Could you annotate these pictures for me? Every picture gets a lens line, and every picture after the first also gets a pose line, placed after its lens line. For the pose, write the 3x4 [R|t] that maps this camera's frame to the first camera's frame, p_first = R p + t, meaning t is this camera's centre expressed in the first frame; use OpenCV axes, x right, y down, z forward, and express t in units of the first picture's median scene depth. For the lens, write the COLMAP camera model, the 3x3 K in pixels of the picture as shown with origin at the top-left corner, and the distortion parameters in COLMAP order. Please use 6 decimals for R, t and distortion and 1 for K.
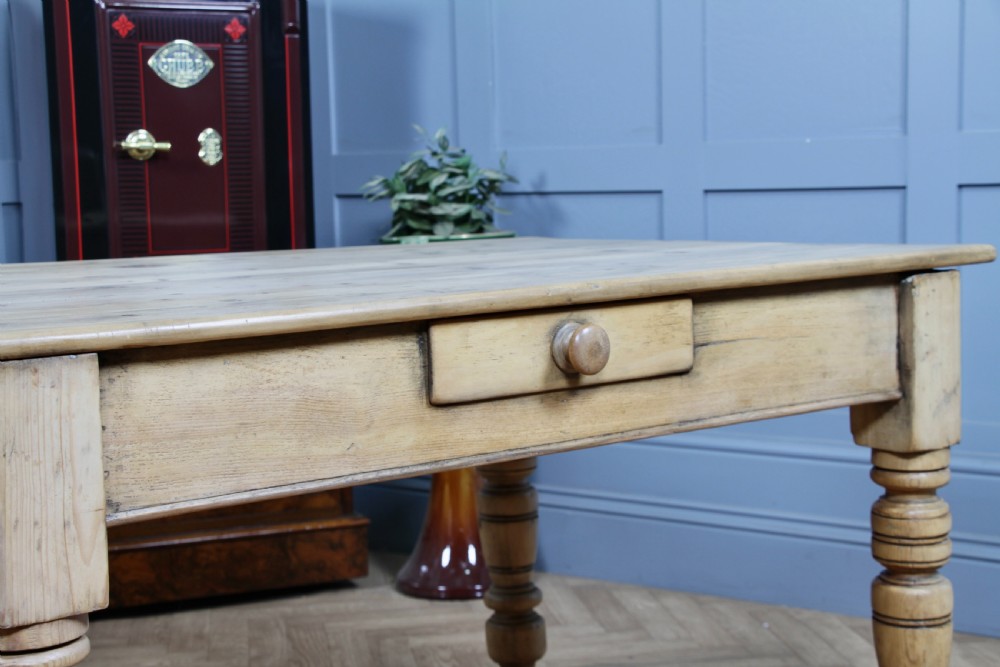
lens RADIAL K [[1722.0, 0, 499.9], [0, 1722.0, 350.5], [0, 0, 1]] dist [0.137625, 0.221581]
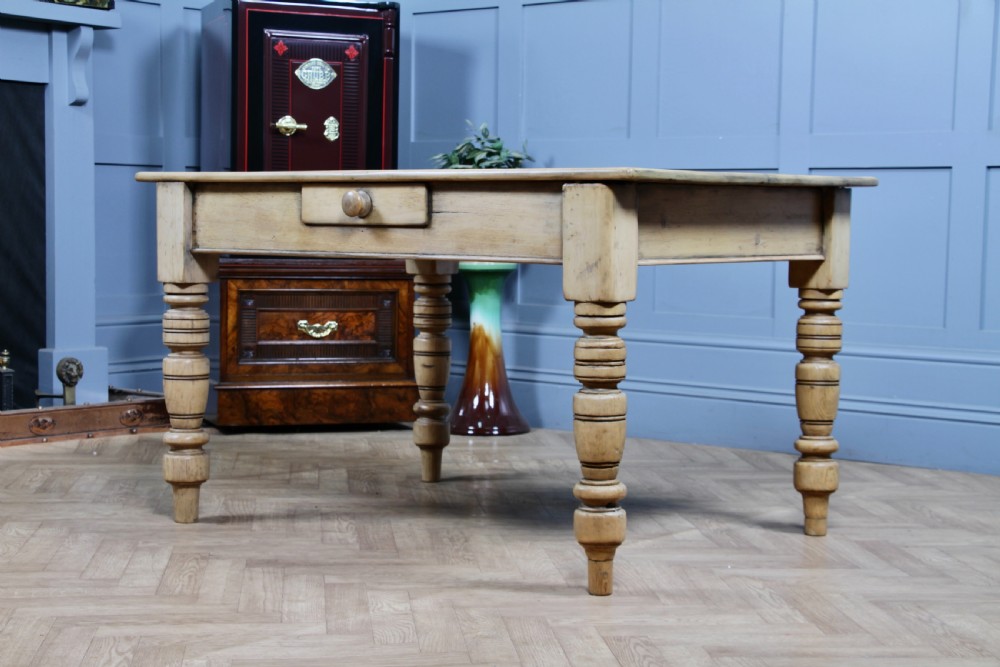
lens RADIAL K [[1793.7, 0, 493.9], [0, 1793.7, 344.7], [0, 0, 1]] dist [0.183280, 0.349591]
pose [[0.998047, 0.044352, -0.043982, 0.058131], [-0.045718, 0.998487, -0.030540, 0.125327], [0.042561, 0.032491, 0.998565, -0.625450]]
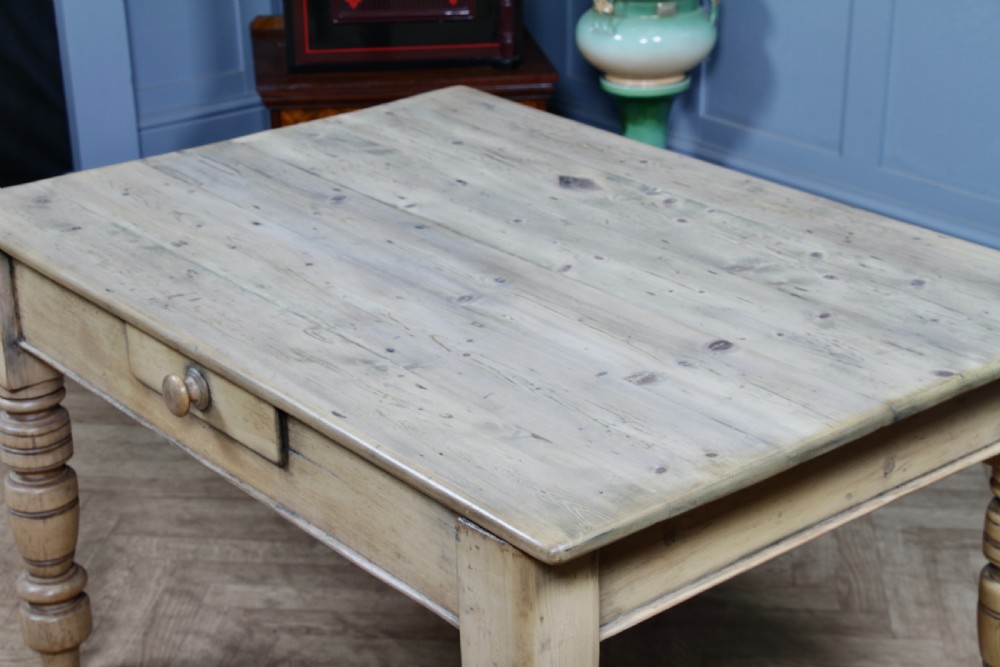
lens RADIAL K [[1818.3, 0, 504.7], [0, 1818.3, 352.2], [0, 0, 1]] dist [0.197813, 0.182893]
pose [[0.968058, 0.114812, -0.222893, 0.178437], [-0.042487, 0.951255, 0.305465, -0.210347], [0.247099, -0.286238, 0.925748, -0.112136]]
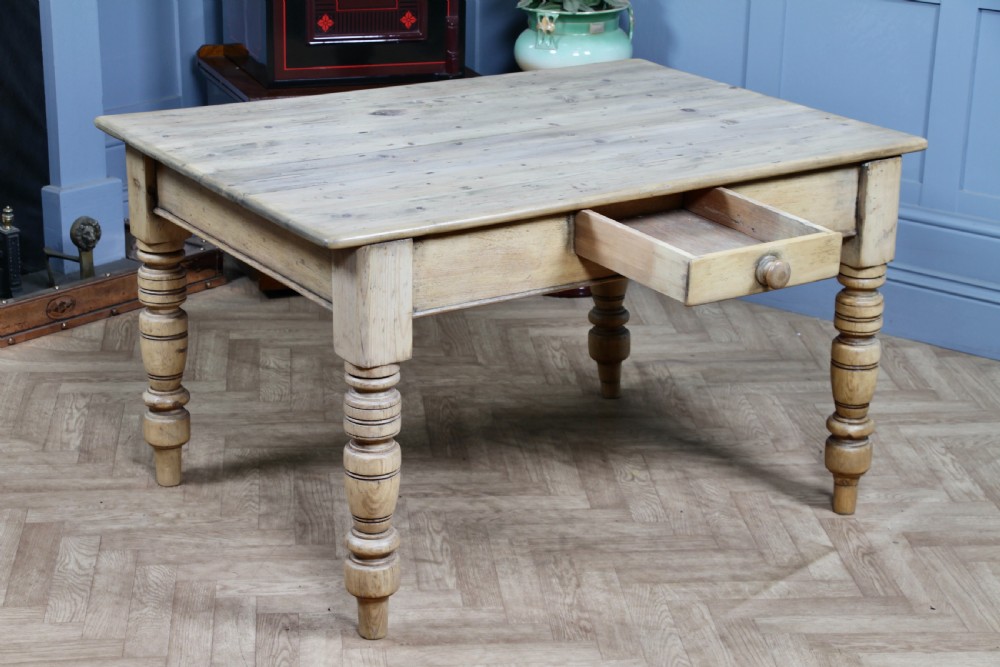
lens RADIAL K [[2230.8, 0, 501.3], [0, 2230.8, 353.2], [0, 0, 1]] dist [0.328765, 0.563341]
pose [[0.997614, 0.059912, -0.034316, -0.013811], [-0.050815, 0.973599, 0.222538, -0.202411], [0.046743, -0.220263, 0.974320, -0.699835]]
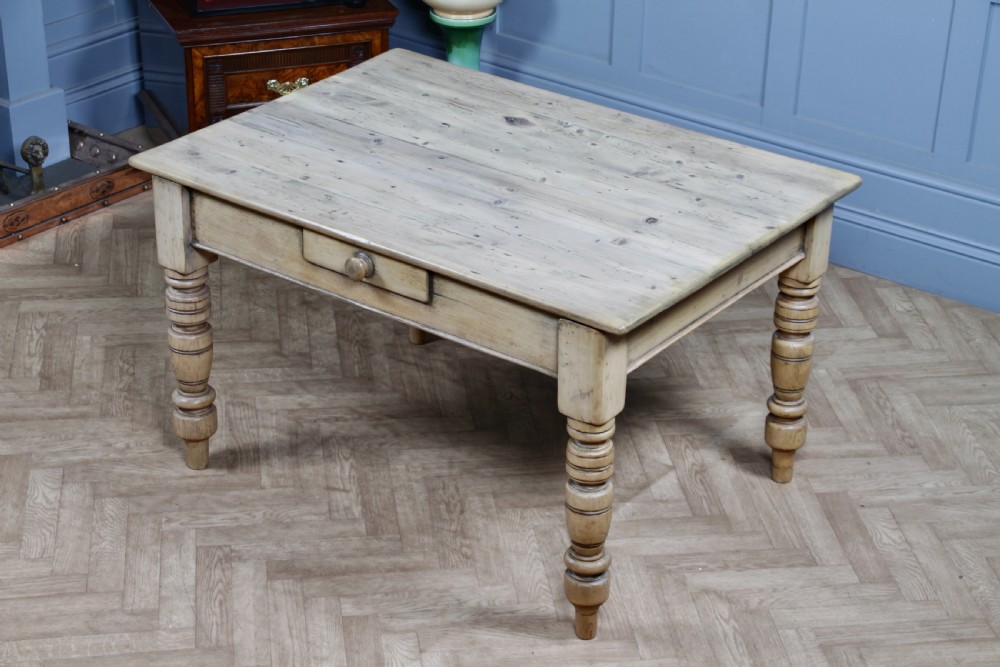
lens RADIAL K [[2108.3, 0, 499.9], [0, 2108.3, 349.5], [0, 0, 1]] dist [0.286887, 0.588882]
pose [[0.998731, 0.050052, 0.005610, 0.007021], [-0.048619, 0.929017, 0.366830, -0.440724], [0.013149, -0.366637, 0.930271, -0.807549]]
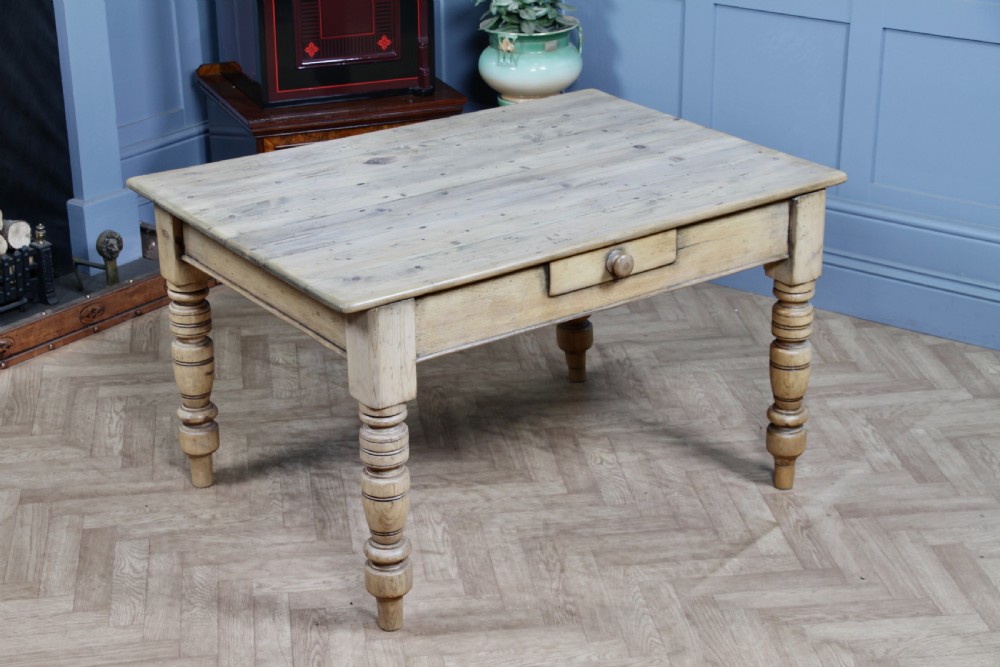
lens RADIAL K [[2016.7, 0, 499.6], [0, 2016.7, 355.3], [0, 0, 1]] dist [0.262506, 0.479533]
pose [[0.999715, 0.022953, -0.006578, -0.042804], [-0.020098, 0.957661, 0.287197, -0.318678], [0.012892, -0.286983, 0.957849, -0.736468]]
